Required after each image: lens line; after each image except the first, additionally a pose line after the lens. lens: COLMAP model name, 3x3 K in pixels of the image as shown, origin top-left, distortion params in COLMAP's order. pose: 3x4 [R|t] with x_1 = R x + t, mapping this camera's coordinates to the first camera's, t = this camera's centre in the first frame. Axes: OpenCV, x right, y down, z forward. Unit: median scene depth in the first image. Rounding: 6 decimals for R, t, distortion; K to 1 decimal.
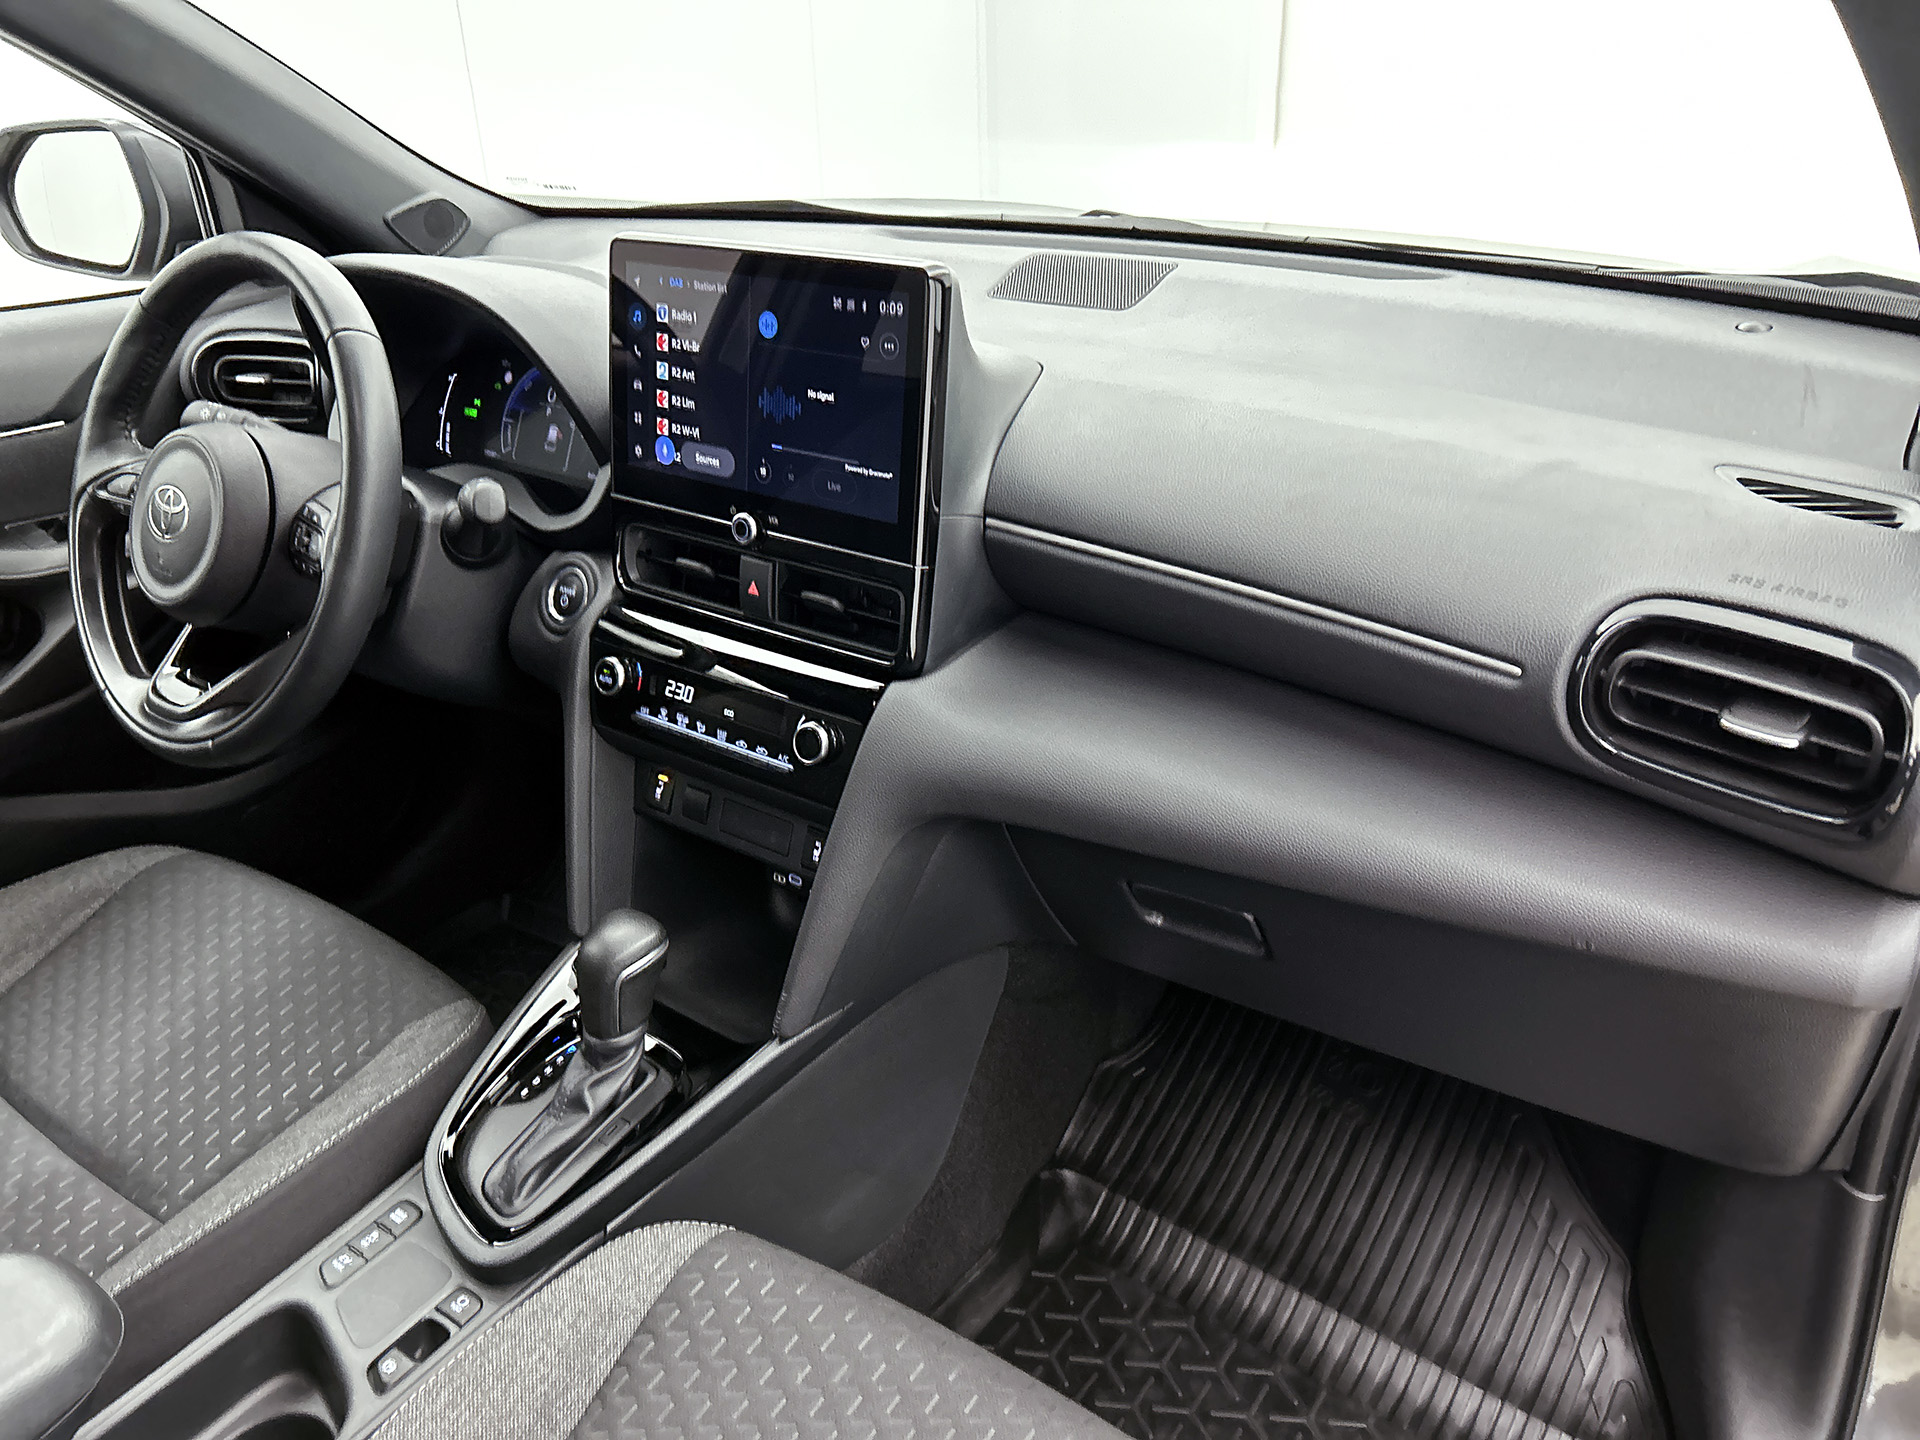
lens RADIAL K [[1417.7, 0, 990.3], [0, 1417.7, 719.5], [0, 0, 1]] dist [0.009286, -0.002938]
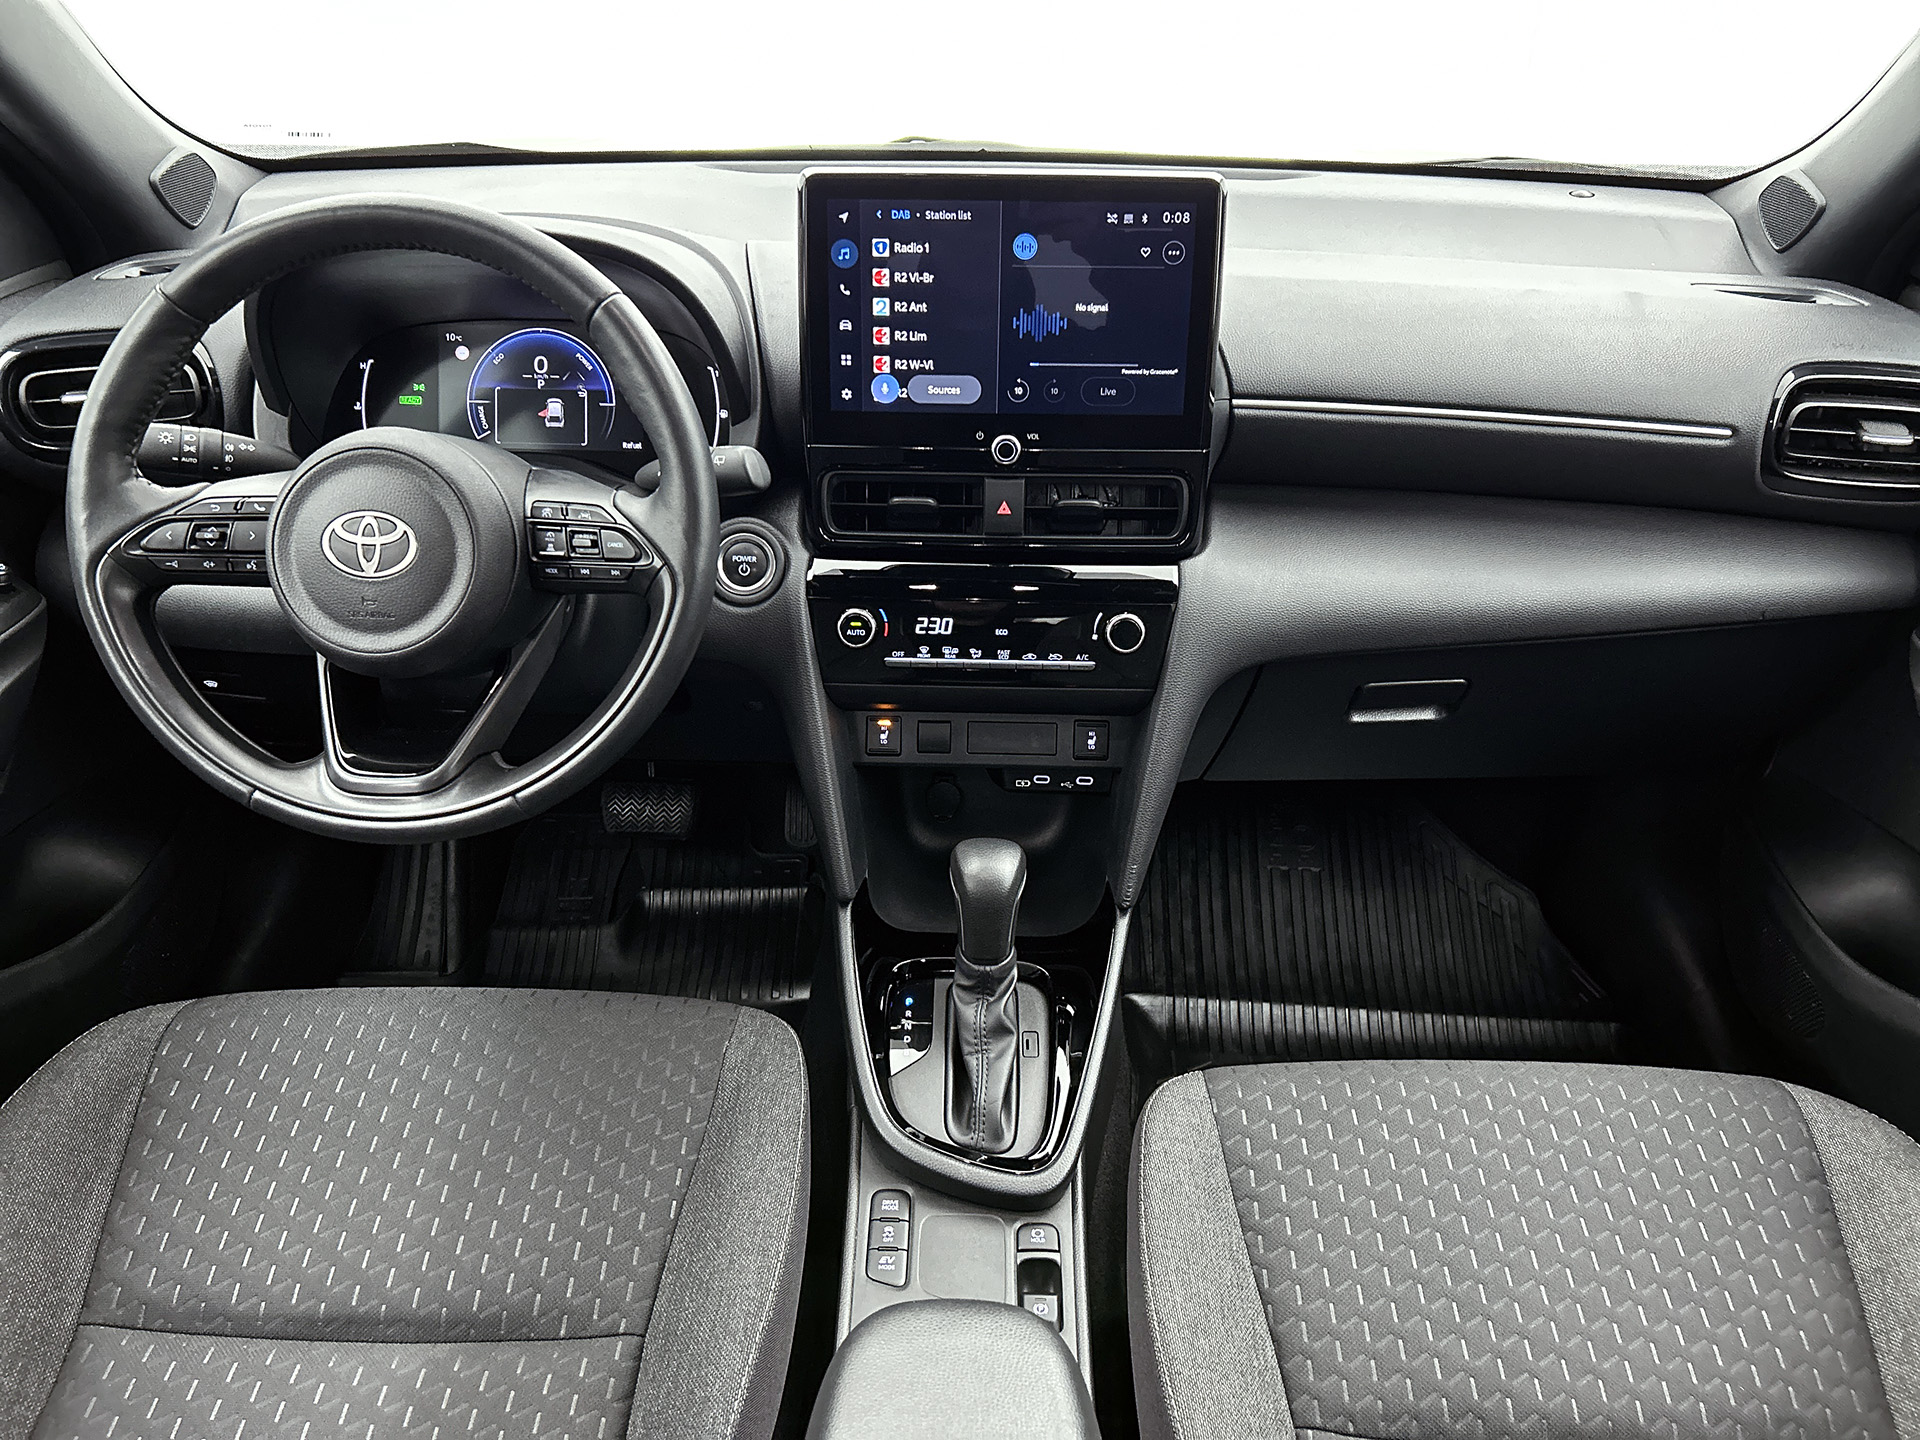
lens RADIAL K [[1428.6, 0, 960.0], [0, 1428.6, 720.0], [0, 0, 1]] dist [0.008230, -0.001734]
pose [[0.829837, -0.257710, 0.494931, -0.750789], [0.230347, 0.966072, 0.116816, -0.072191], [-0.508243, 0.017067, 0.861045, 0.122611]]
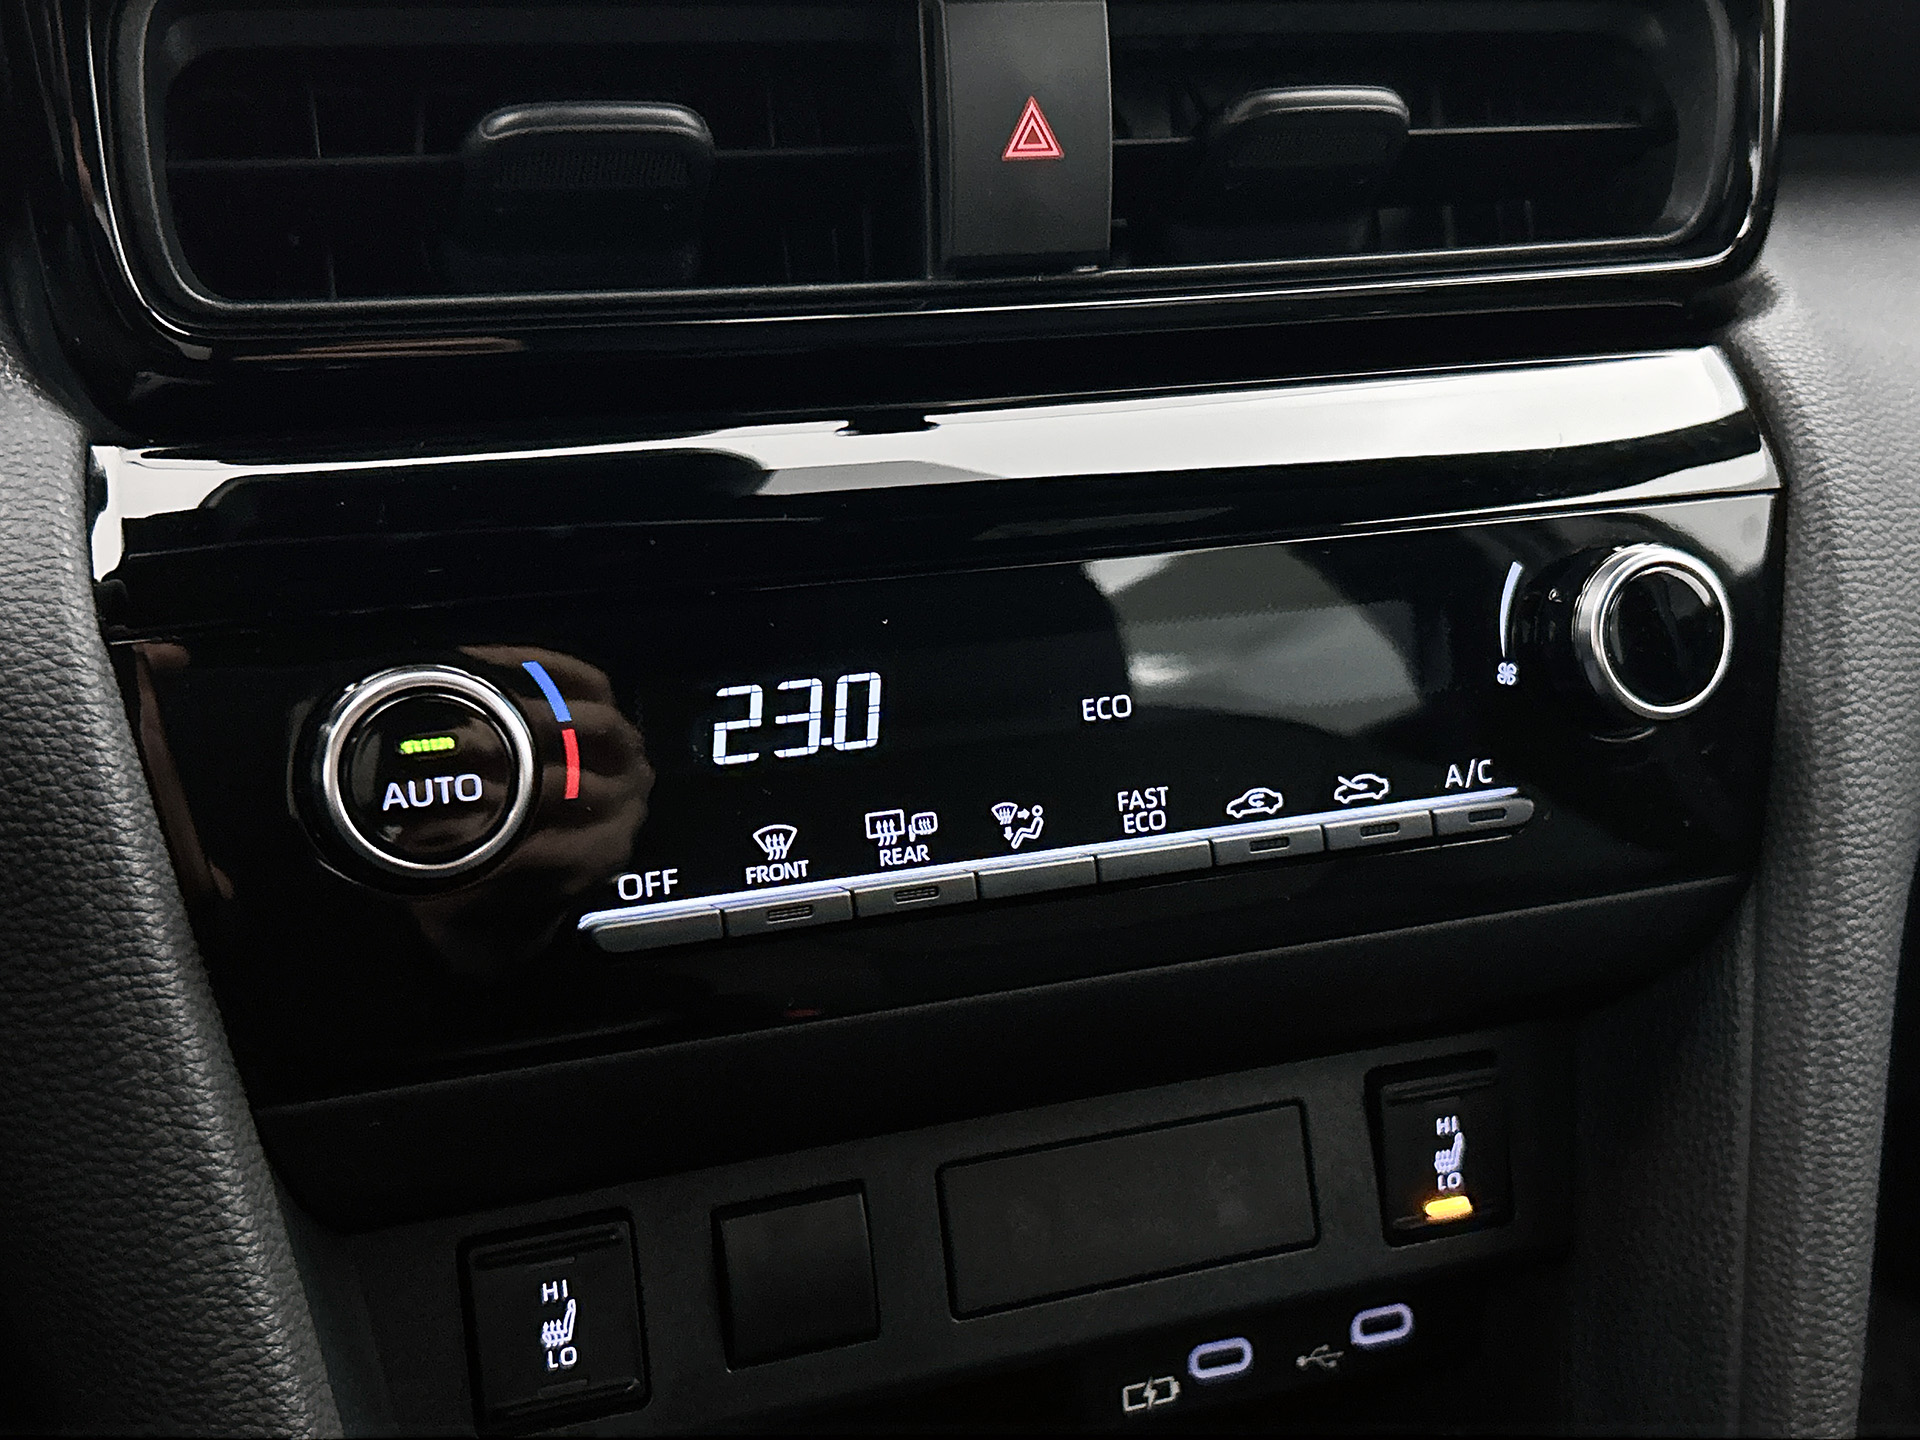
lens RADIAL K [[2391.6, 0, 960.0], [0, 2391.6, 720.0], [0, 0, 1]] dist [0.090713, 0.005731]
pose [[0.554806, -0.262790, 0.789387, -0.491167], [0.348656, 0.934911, 0.066189, -0.035291], [-0.755400, 0.238503, 0.610318, 0.806066]]
